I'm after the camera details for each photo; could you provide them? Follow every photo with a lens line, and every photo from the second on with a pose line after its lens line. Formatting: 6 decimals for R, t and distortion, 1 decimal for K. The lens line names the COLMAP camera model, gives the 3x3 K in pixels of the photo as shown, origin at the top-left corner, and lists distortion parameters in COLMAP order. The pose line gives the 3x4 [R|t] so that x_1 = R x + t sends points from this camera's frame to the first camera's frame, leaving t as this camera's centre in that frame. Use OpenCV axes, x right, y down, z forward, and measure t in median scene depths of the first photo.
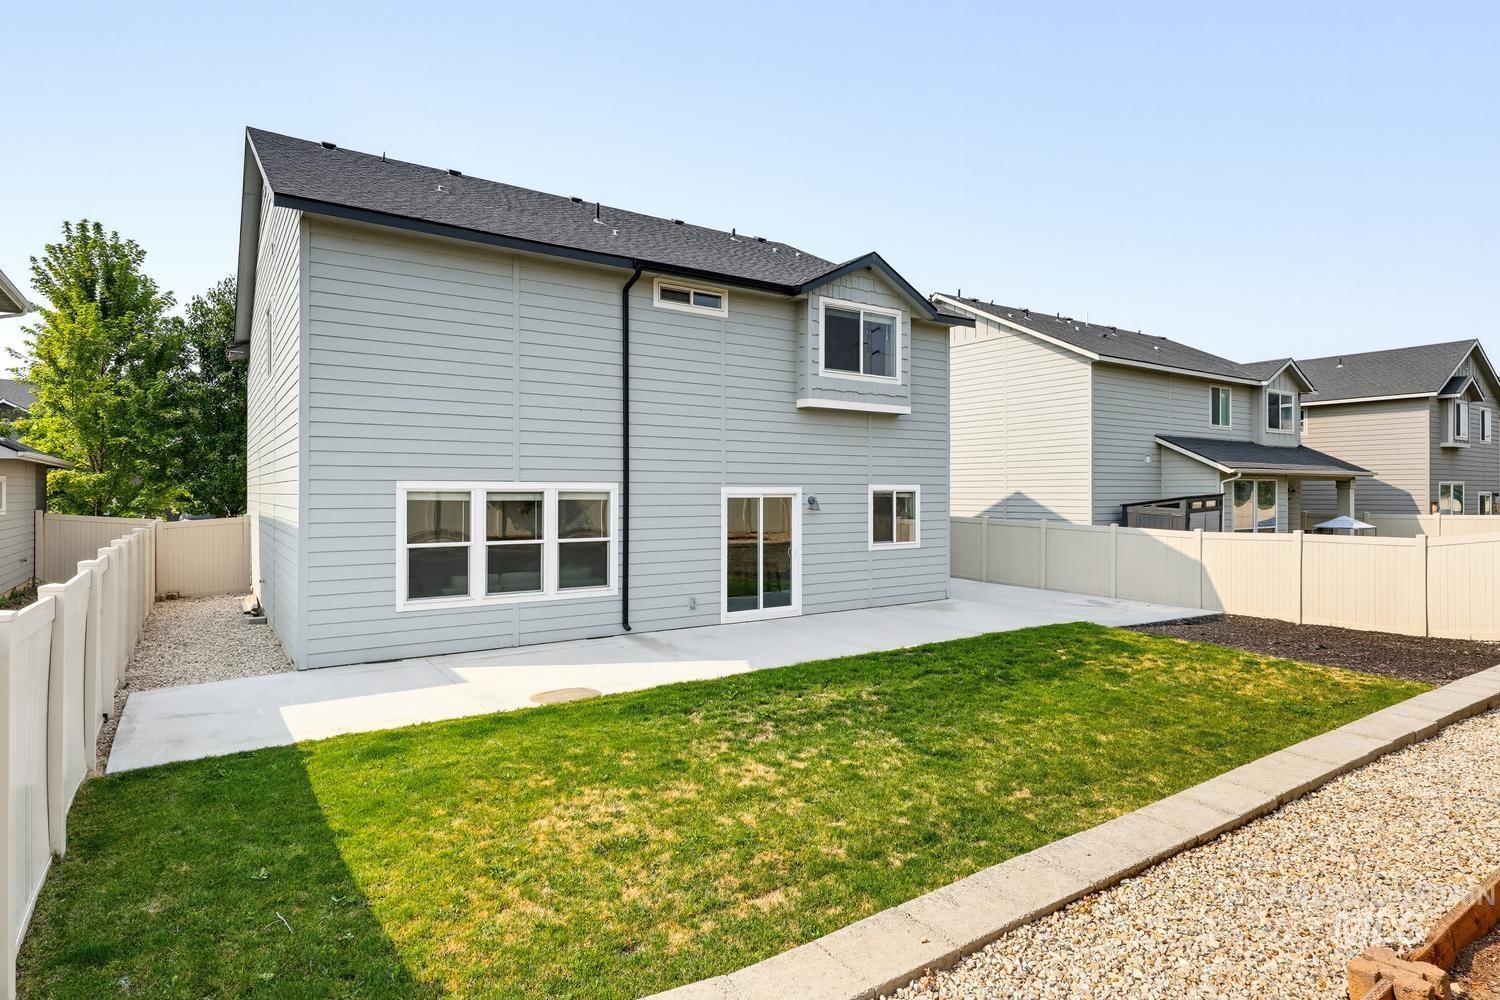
lens RADIAL K [[785.3, 0, 766.4], [0, 785.3, 500.1], [0, 0, 1]] dist [0.002767, -0.000015]
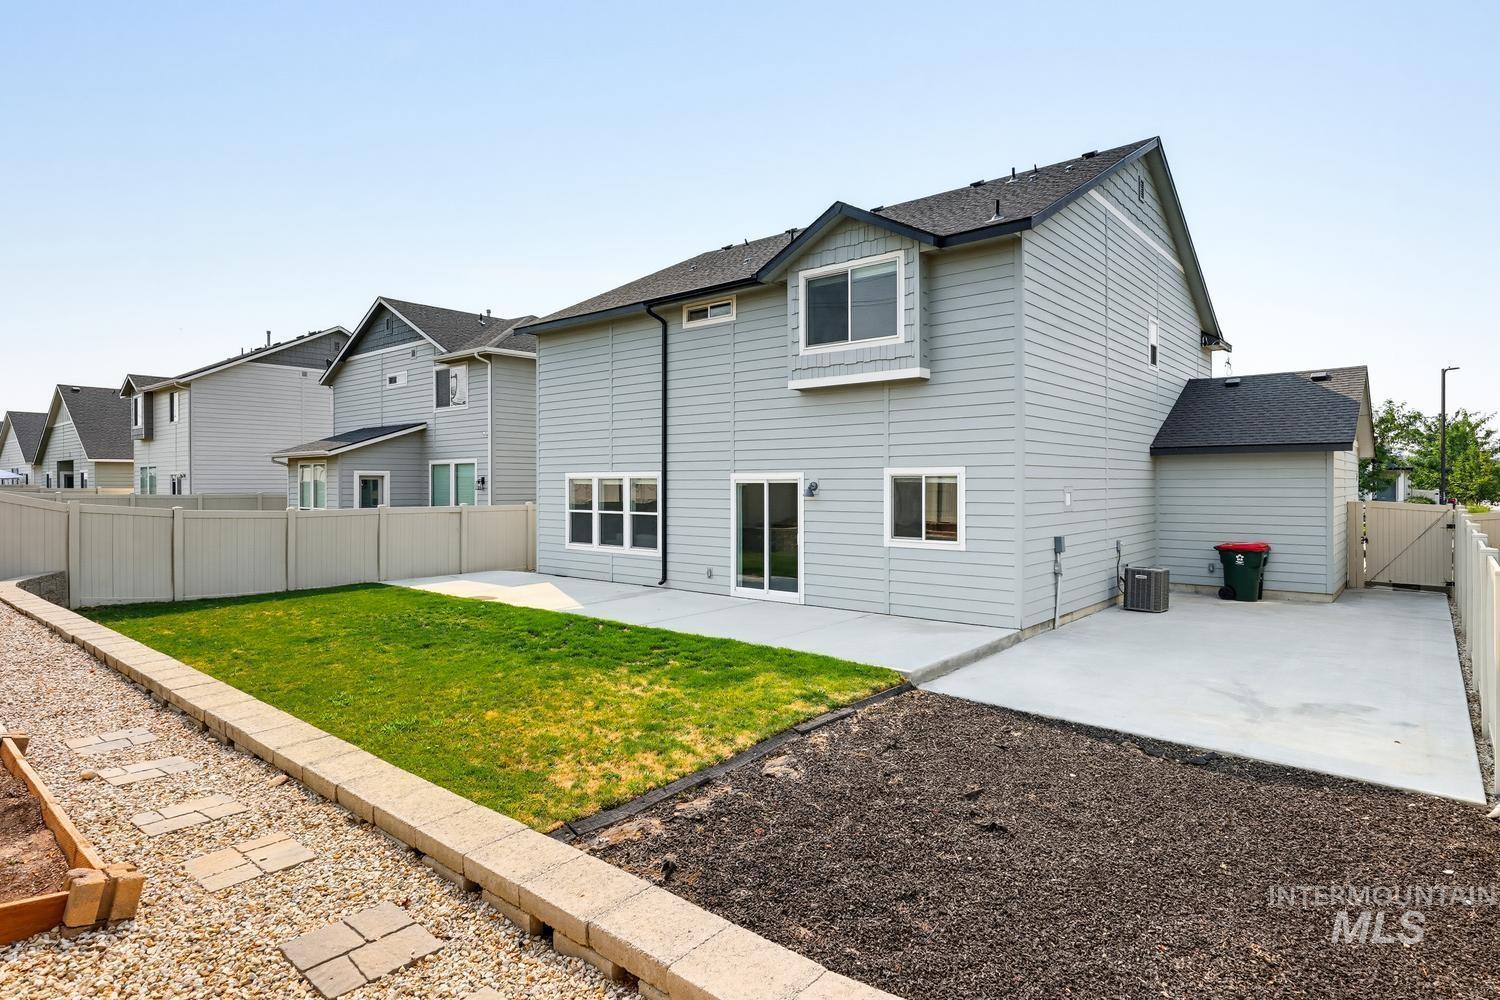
lens RADIAL K [[781.1, 0, 763.0], [0, 781.1, 491.4], [0, 0, 1]] dist [-0.000375, -0.000574]
pose [[0.290724, 0.014745, -0.956693, 0.999575], [-0.001633, 0.999887, 0.014914, -0.007666], [0.956806, -0.002774, 0.290715, 0.706126]]
